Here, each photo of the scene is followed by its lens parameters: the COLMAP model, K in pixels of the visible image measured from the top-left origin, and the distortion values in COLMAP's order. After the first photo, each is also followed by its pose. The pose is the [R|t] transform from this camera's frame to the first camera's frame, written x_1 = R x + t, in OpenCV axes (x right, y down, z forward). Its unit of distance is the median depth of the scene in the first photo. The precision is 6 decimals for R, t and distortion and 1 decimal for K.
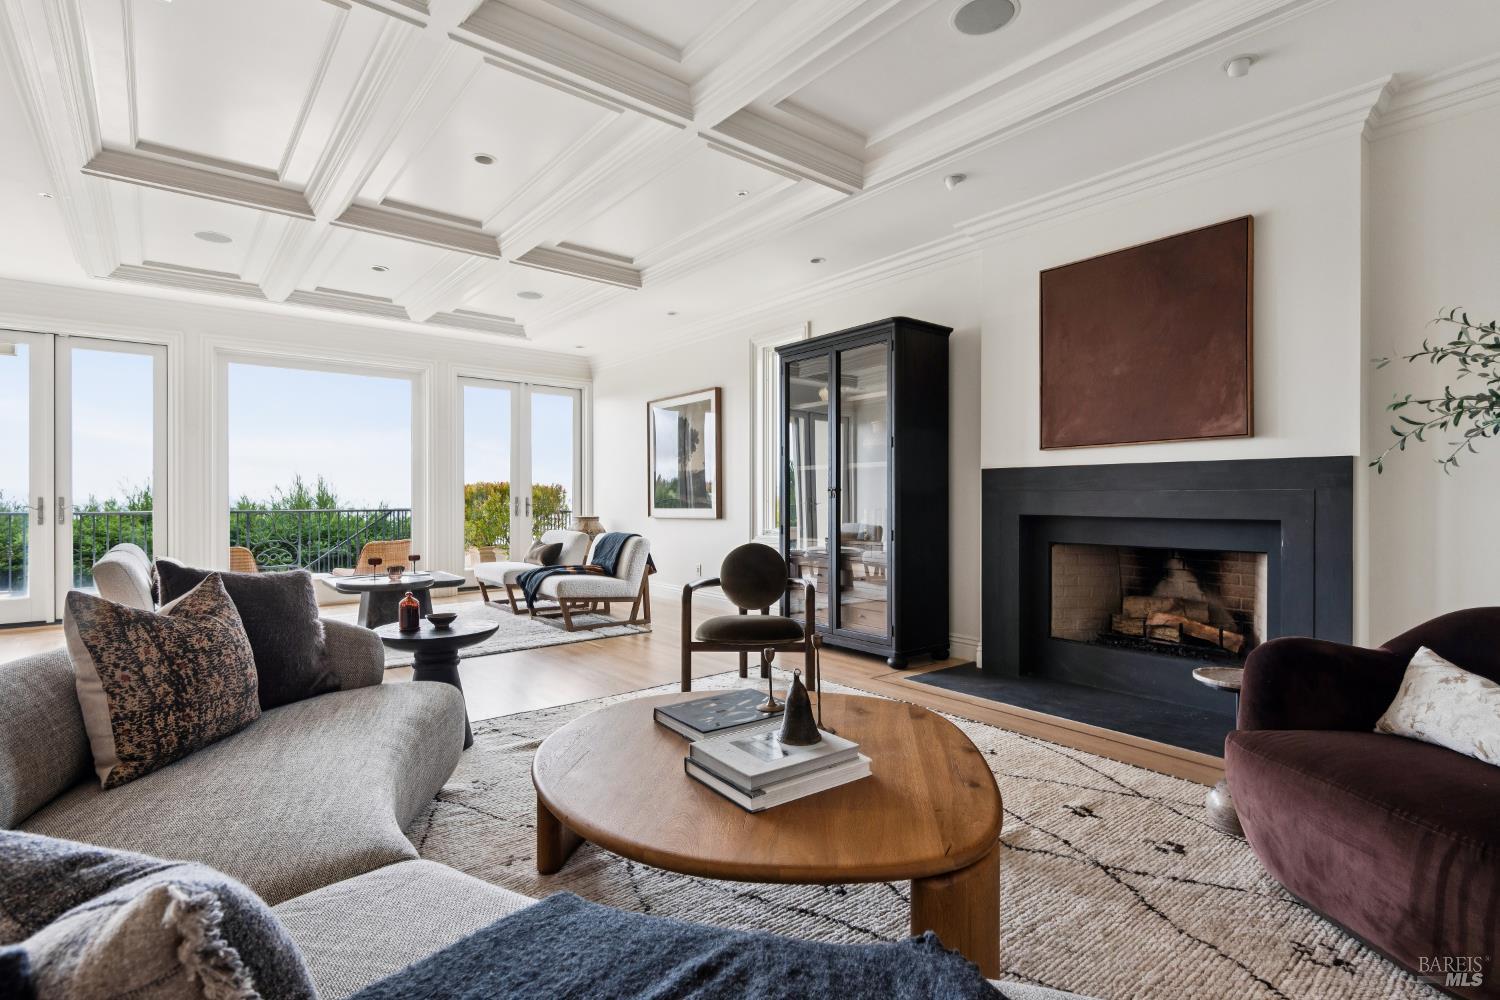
lens RADIAL K [[710.3, 0, 751.5], [0, 710.3, 496.6], [0, 0, 1]] dist [0.036870, -0.028189]
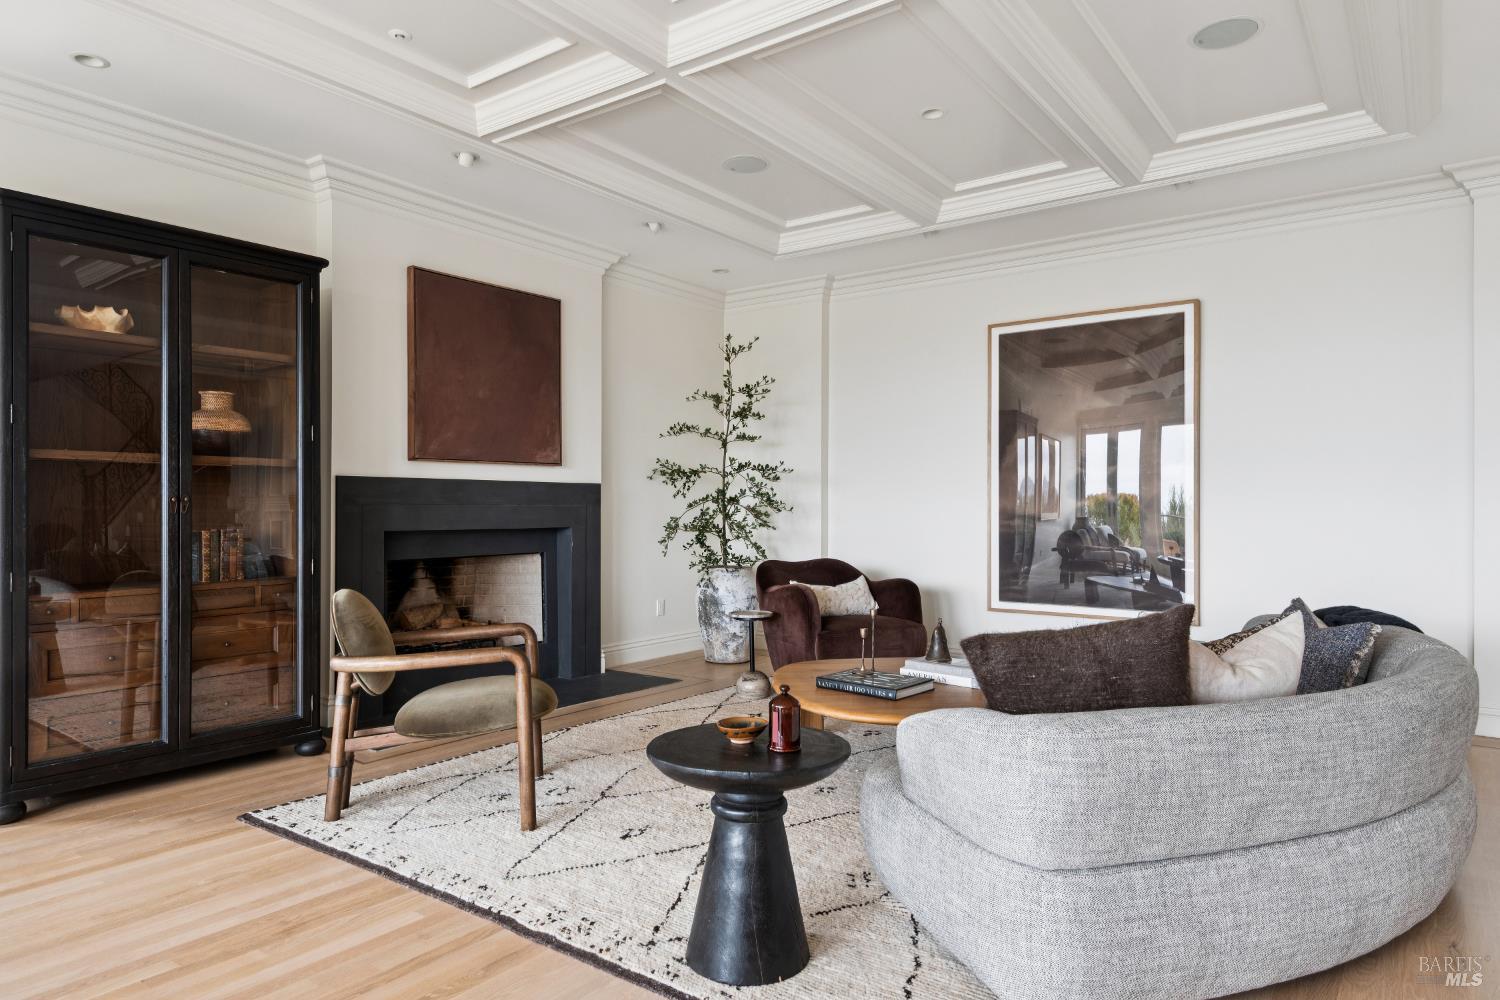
lens RADIAL K [[920.6, 0, 750.0], [0, 920.6, 500.0], [0, 0, 1]] dist [0.007459, 0.000096]
pose [[-0.247873, 0.006730, 0.968769, -0.738150], [-0.003543, 0.999963, -0.007853, -0.004962], [-0.968786, -0.005378, -0.247840, 0.756348]]
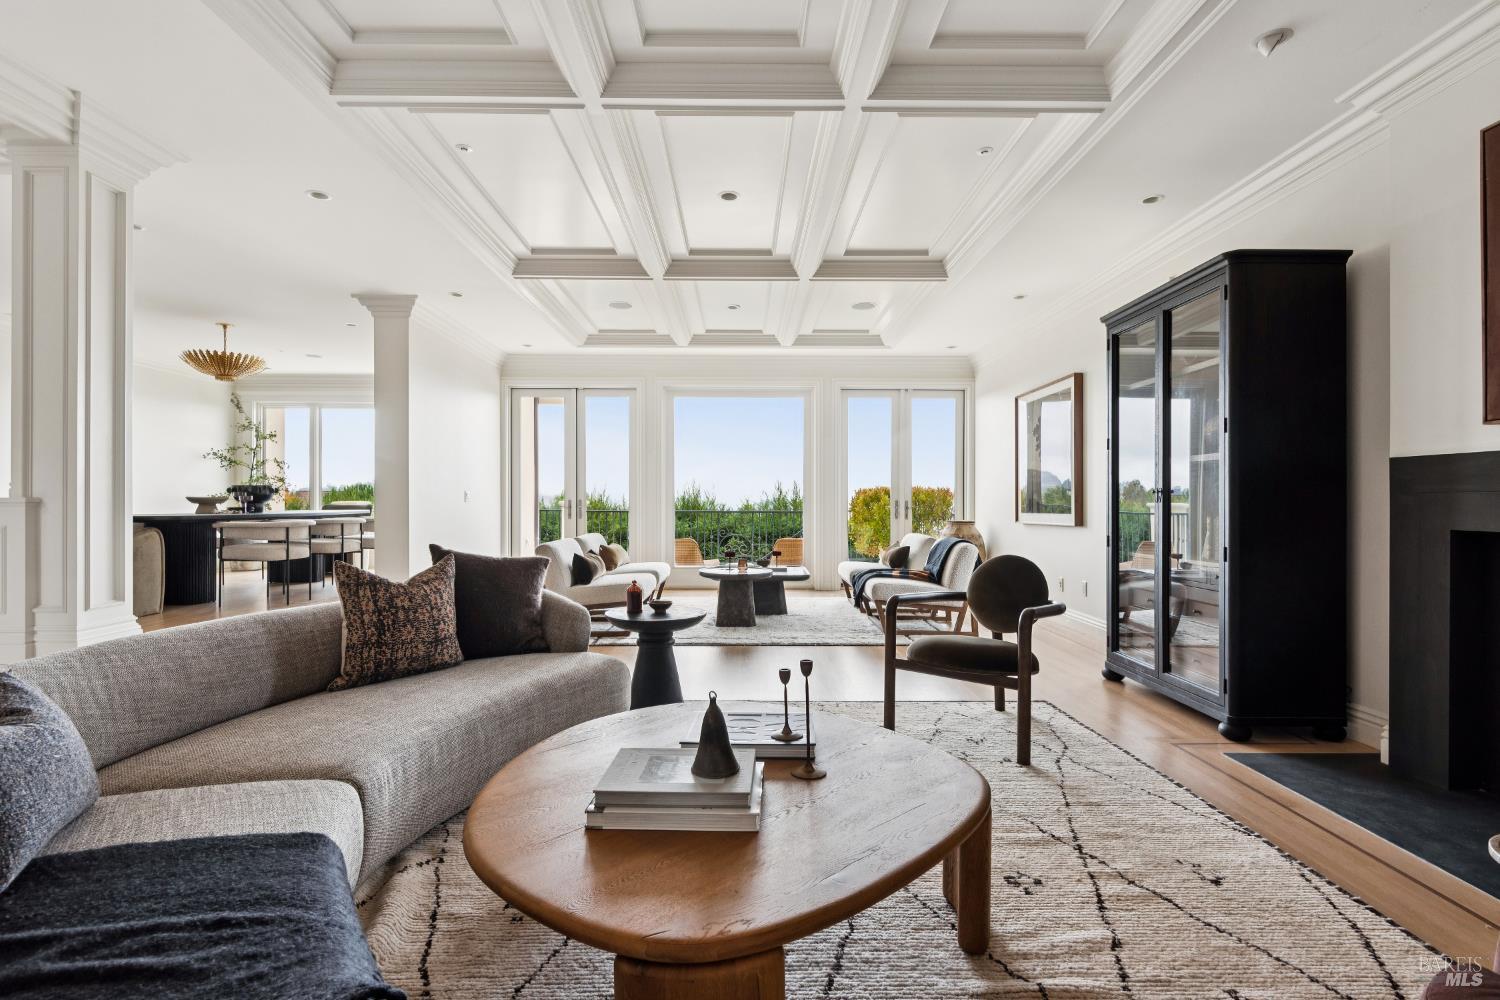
lens RADIAL K [[700.9, 0, 753.9], [0, 700.9, 497.1], [0, 0, 1]] dist [0.031627, -0.026343]
pose [[0.783548, -0.001549, -0.621329, 0.251582], [-0.000555, 0.999995, -0.003193, -0.000744], [0.621331, 0.002846, 0.783543, 0.128516]]
